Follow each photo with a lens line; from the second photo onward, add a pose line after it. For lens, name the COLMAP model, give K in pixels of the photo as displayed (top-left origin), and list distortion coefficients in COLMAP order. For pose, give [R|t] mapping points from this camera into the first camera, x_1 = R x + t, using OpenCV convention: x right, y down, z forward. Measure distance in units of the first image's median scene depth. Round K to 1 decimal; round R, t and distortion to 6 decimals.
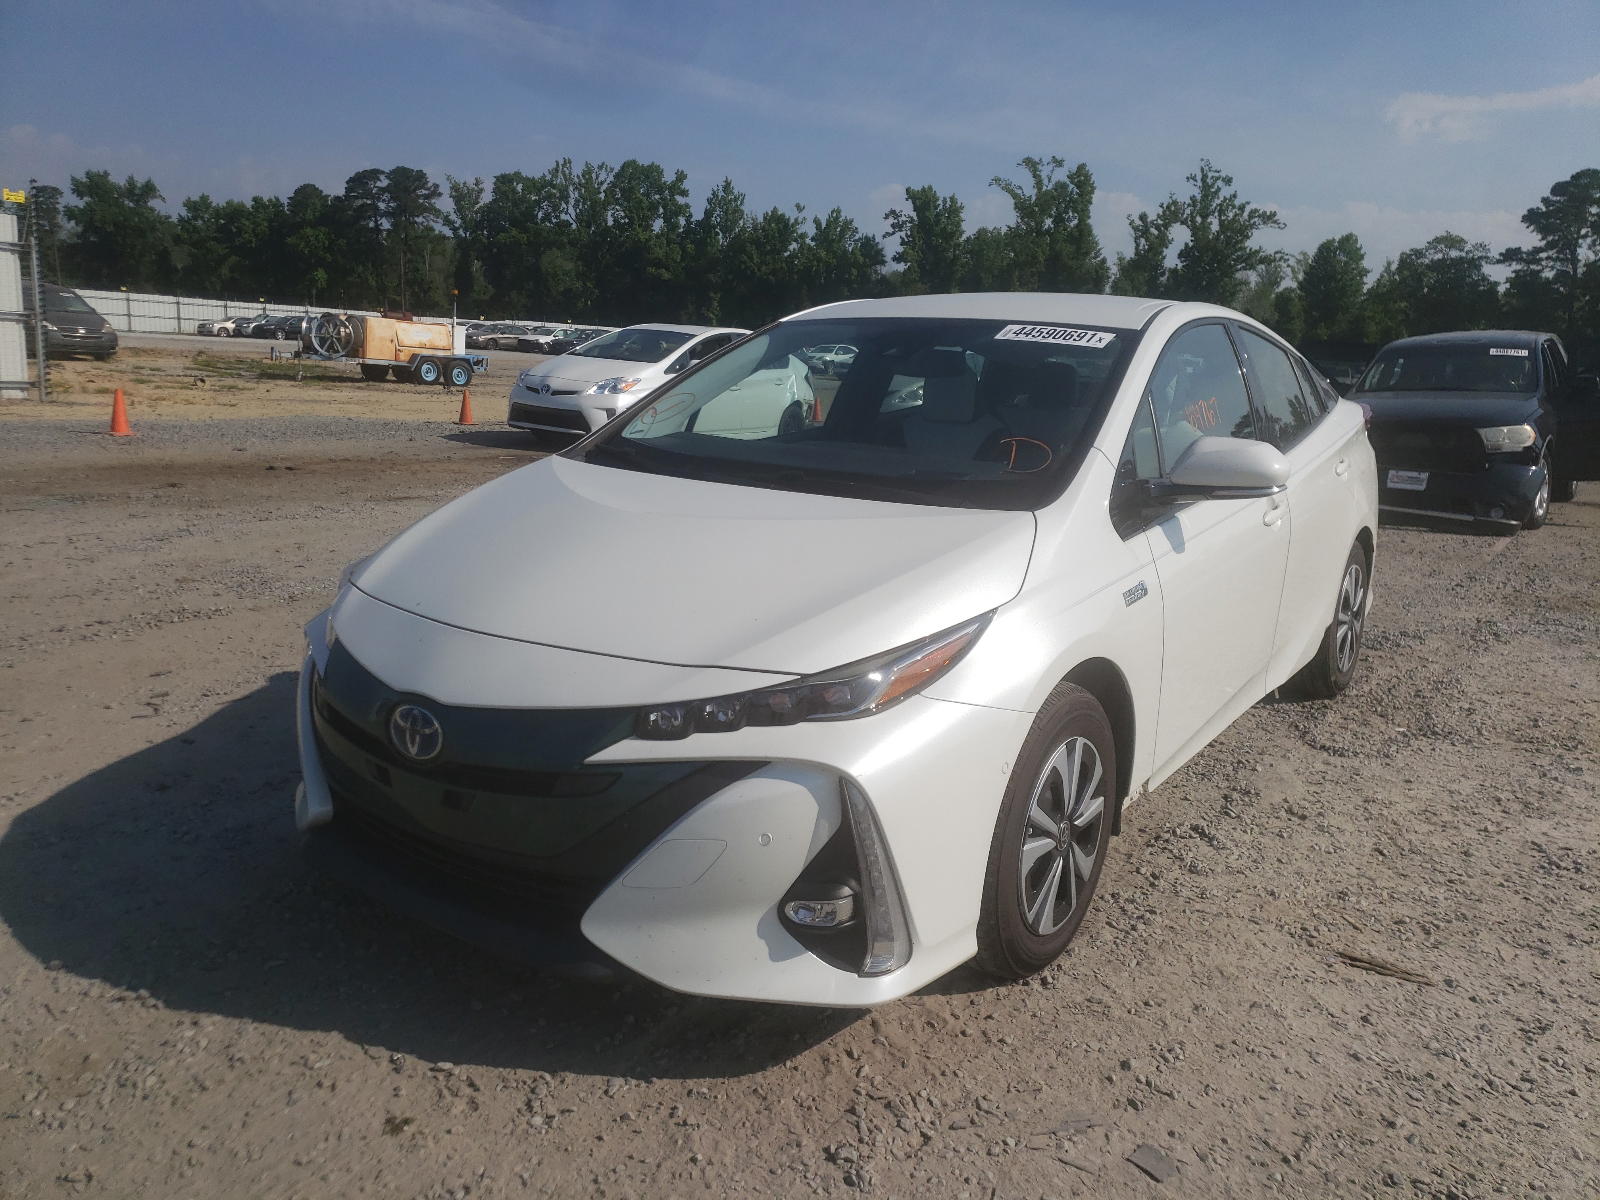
lens RADIAL K [[1351.2, 0, 785.7], [0, 1351.2, 600.9], [0, 0, 1]] dist [0.024225, 0.029796]
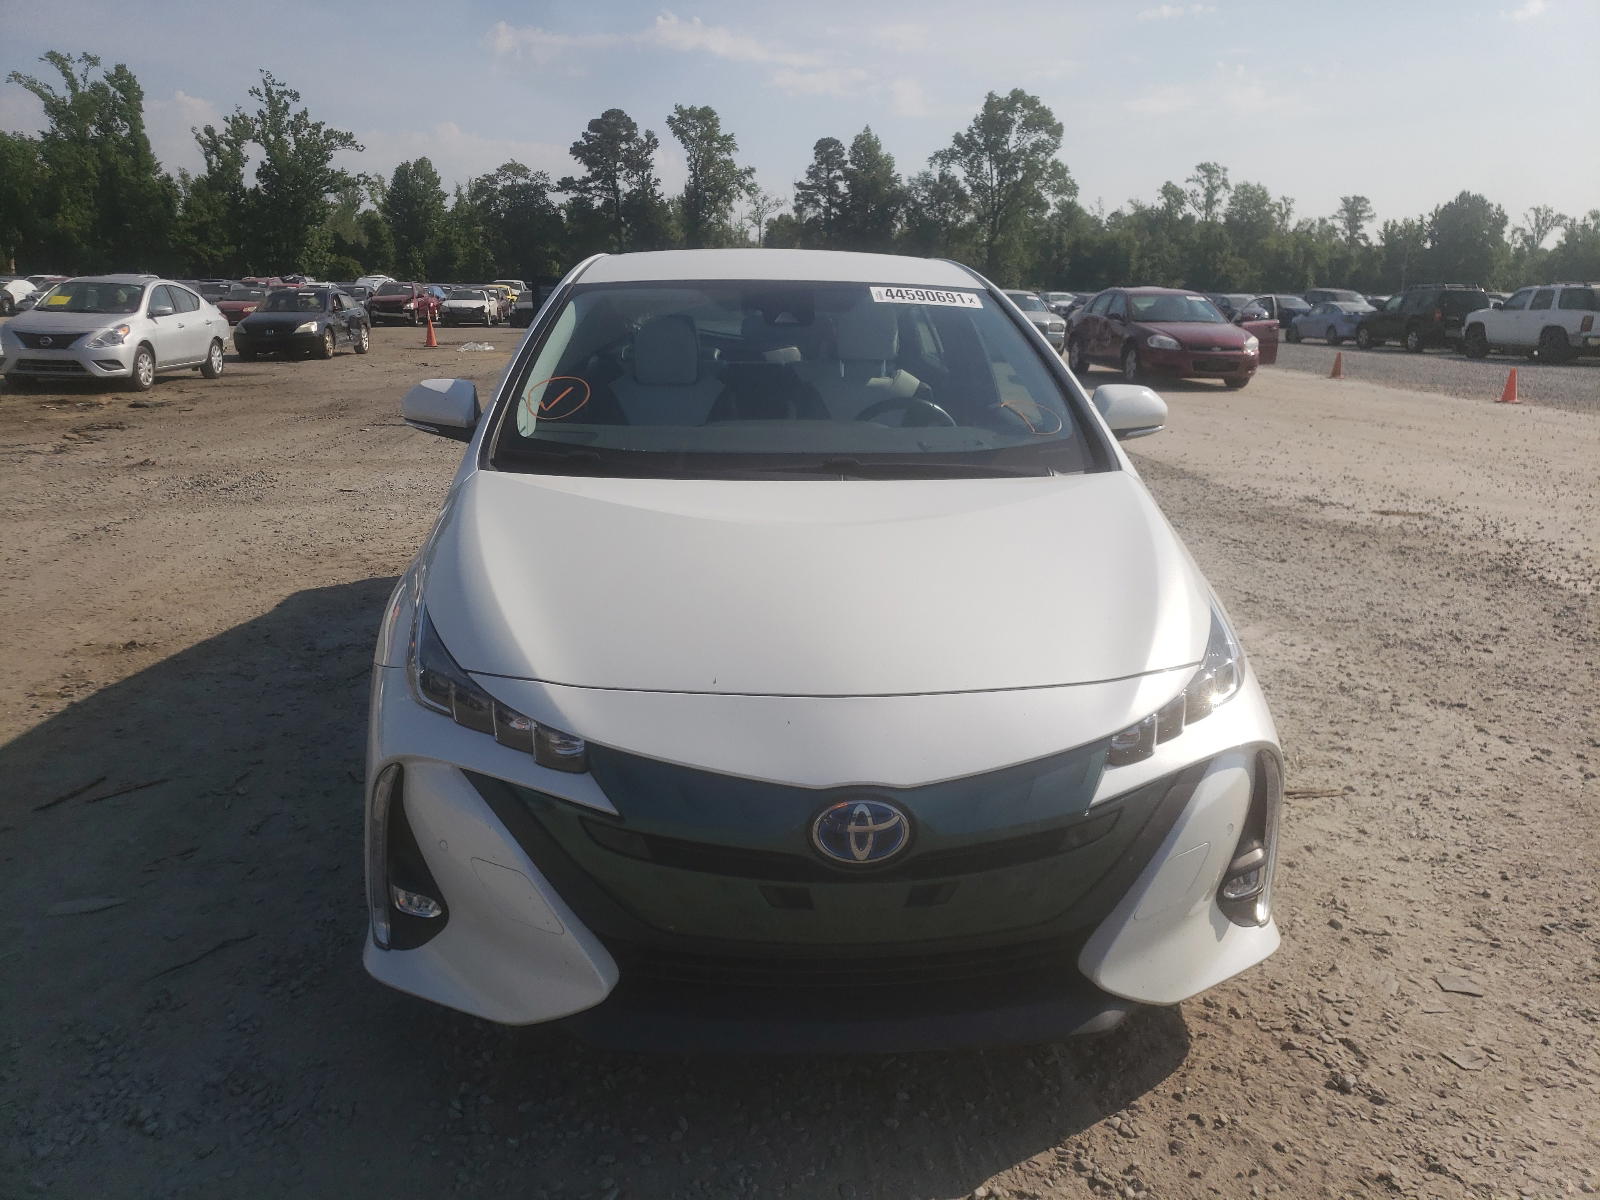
lens RADIAL K [[1351.2, 0, 798.4], [0, 1351.2, 593.4], [0, 0, 1]] dist [0.024225, 0.029796]
pose [[0.738999, -0.183933, 0.648112, -0.099163], [0.149073, 0.982807, 0.108941, -0.017277], [-0.657007, 0.016109, 0.753712, 0.050050]]
